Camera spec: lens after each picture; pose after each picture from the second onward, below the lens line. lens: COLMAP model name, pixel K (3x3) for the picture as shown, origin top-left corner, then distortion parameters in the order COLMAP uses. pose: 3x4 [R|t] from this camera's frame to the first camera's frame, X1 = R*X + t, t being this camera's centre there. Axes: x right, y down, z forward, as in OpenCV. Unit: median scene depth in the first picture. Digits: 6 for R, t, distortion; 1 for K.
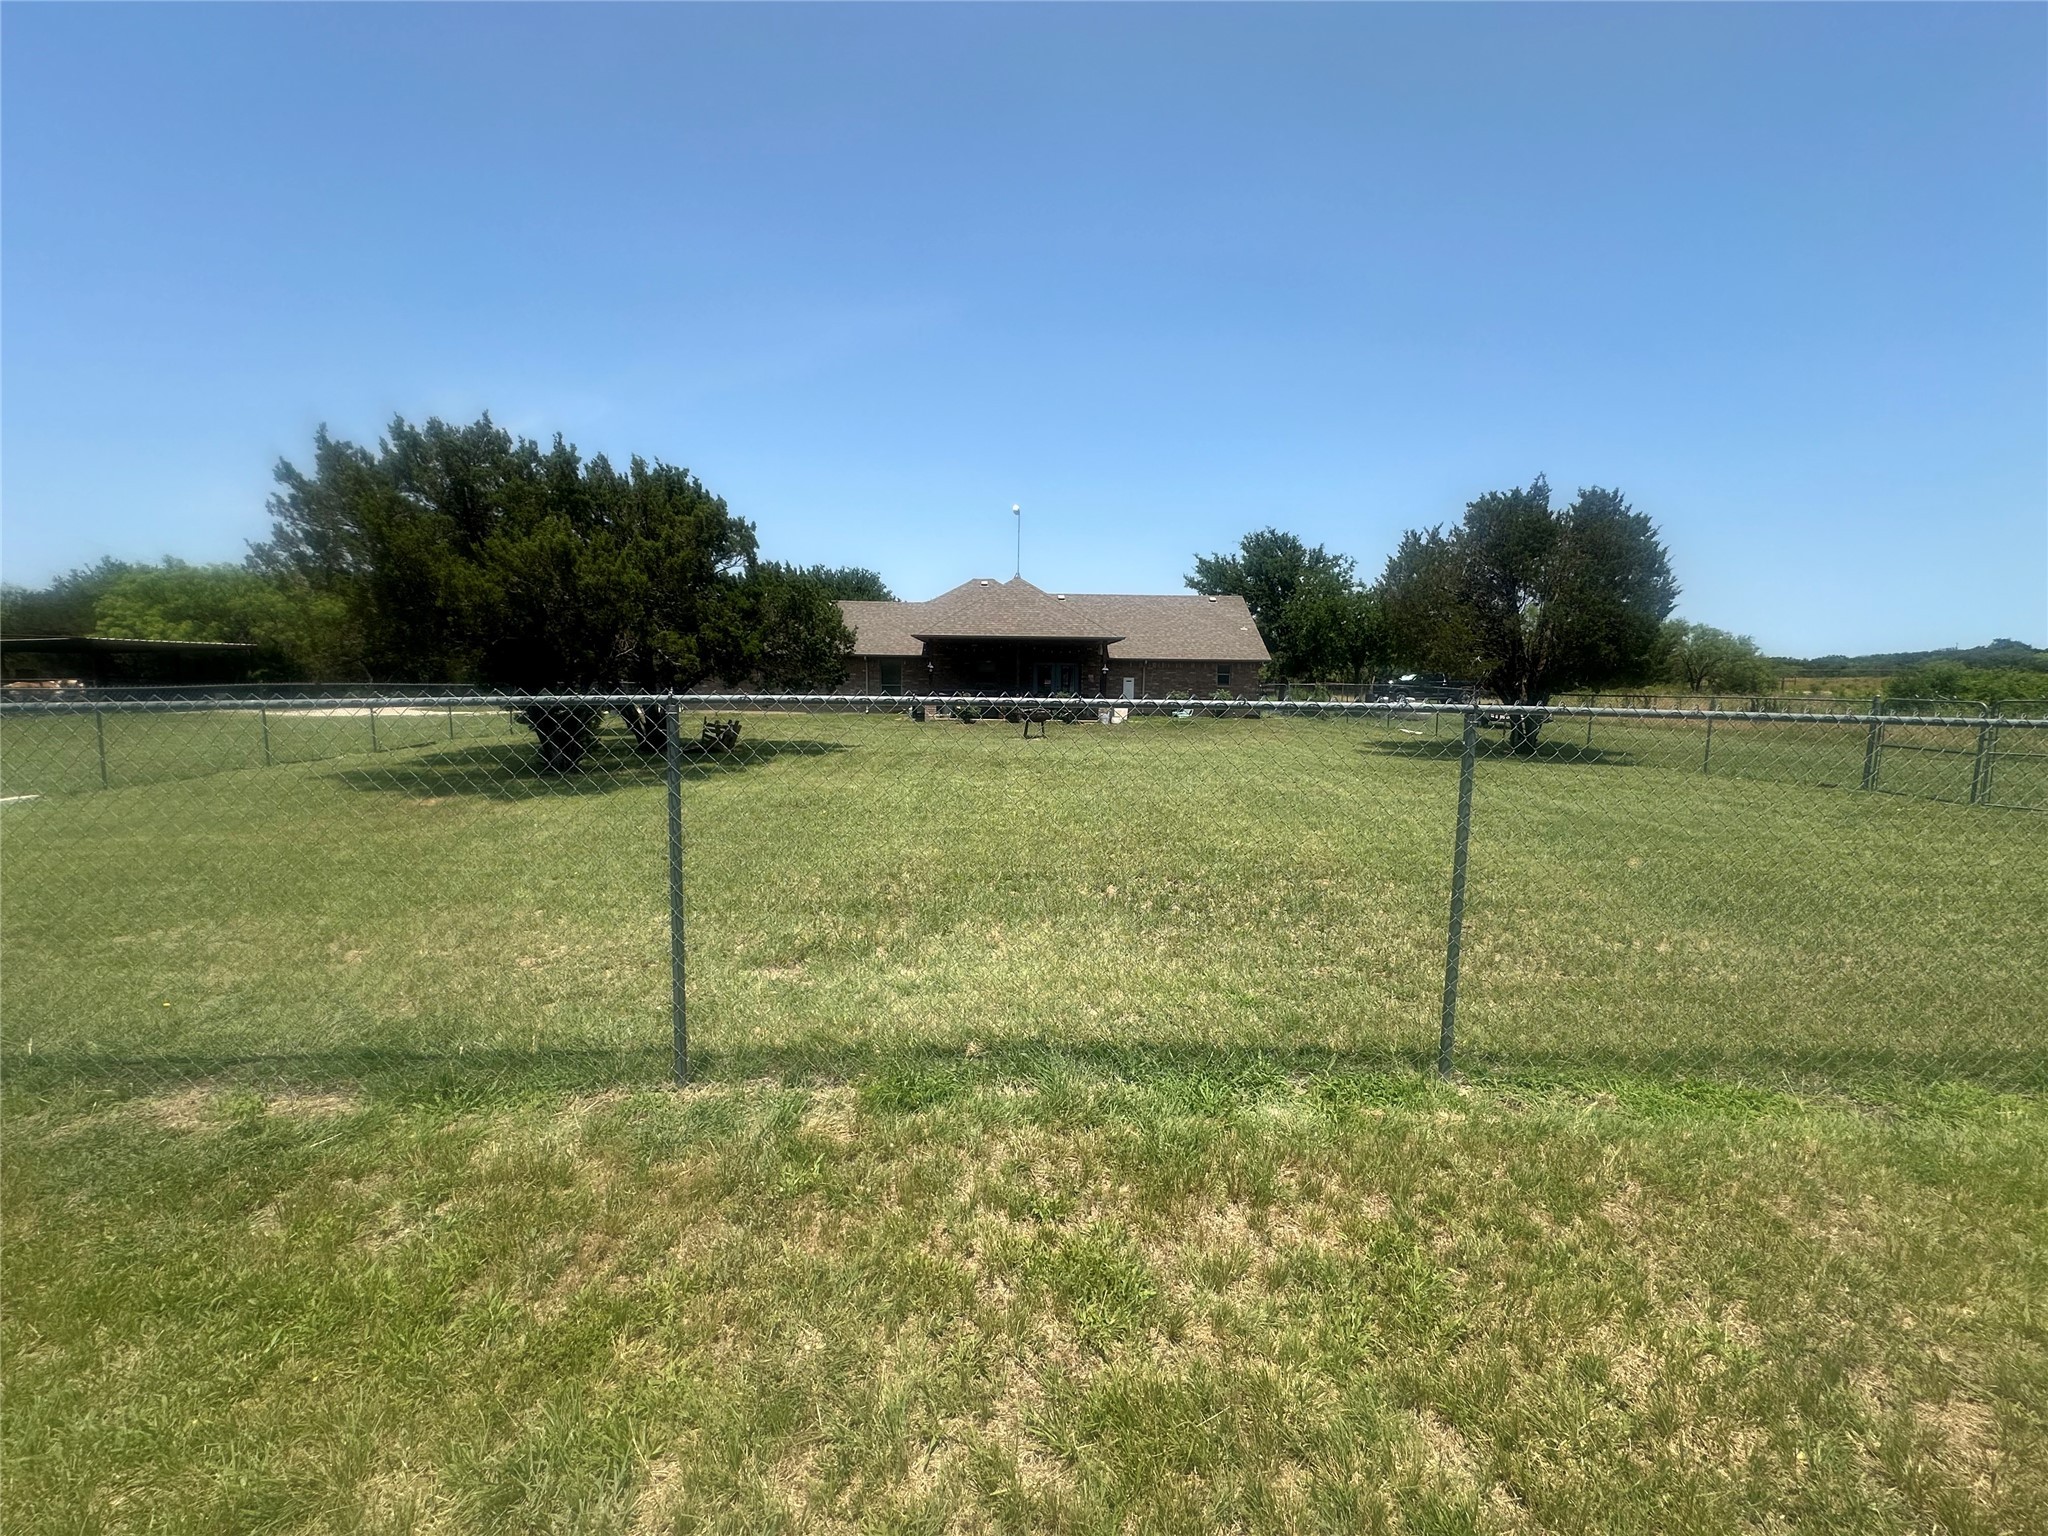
lens RADIAL K [[820.5, 0, 1024.0], [0, 820.5, 768.0], [0, 0, 1]] dist [0.000546, 0.000101]
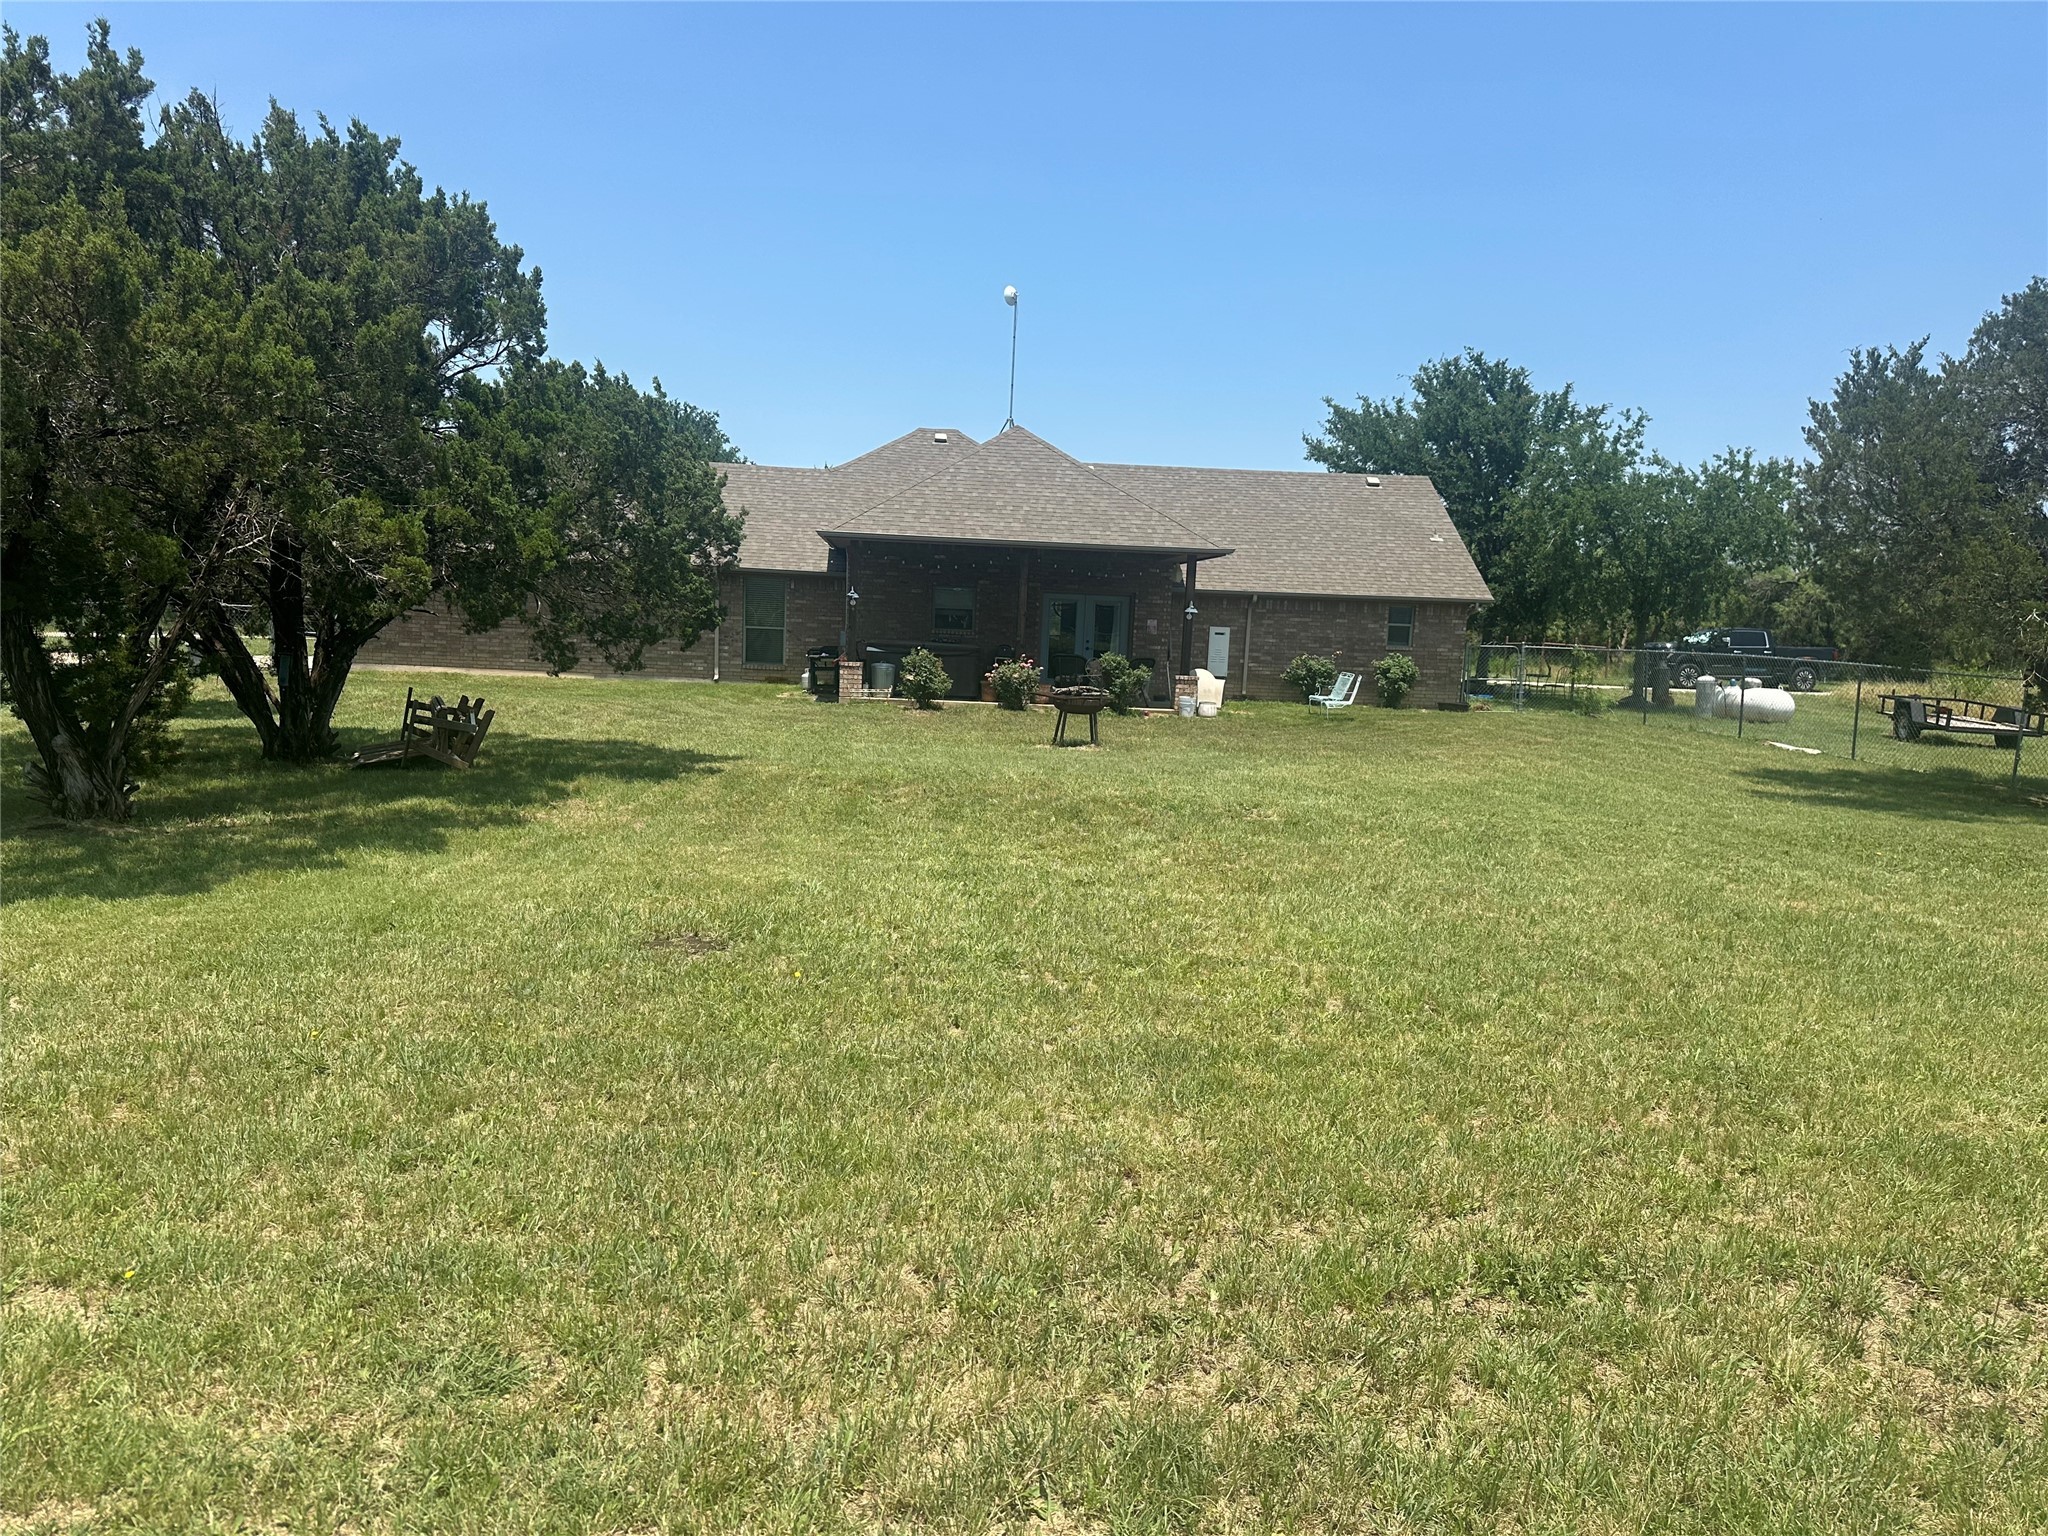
lens RADIAL K [[1457.1, 0, 1024.0], [0, 1457.1, 768.0], [0, 0, 1]] dist [0.065926, -0.070051]
pose [[0.998360, 0.023500, 0.052197, -0.058657], [-0.023170, 0.999708, -0.006924, -0.014059], [-0.052344, 0.005703, 0.998613, 0.103192]]
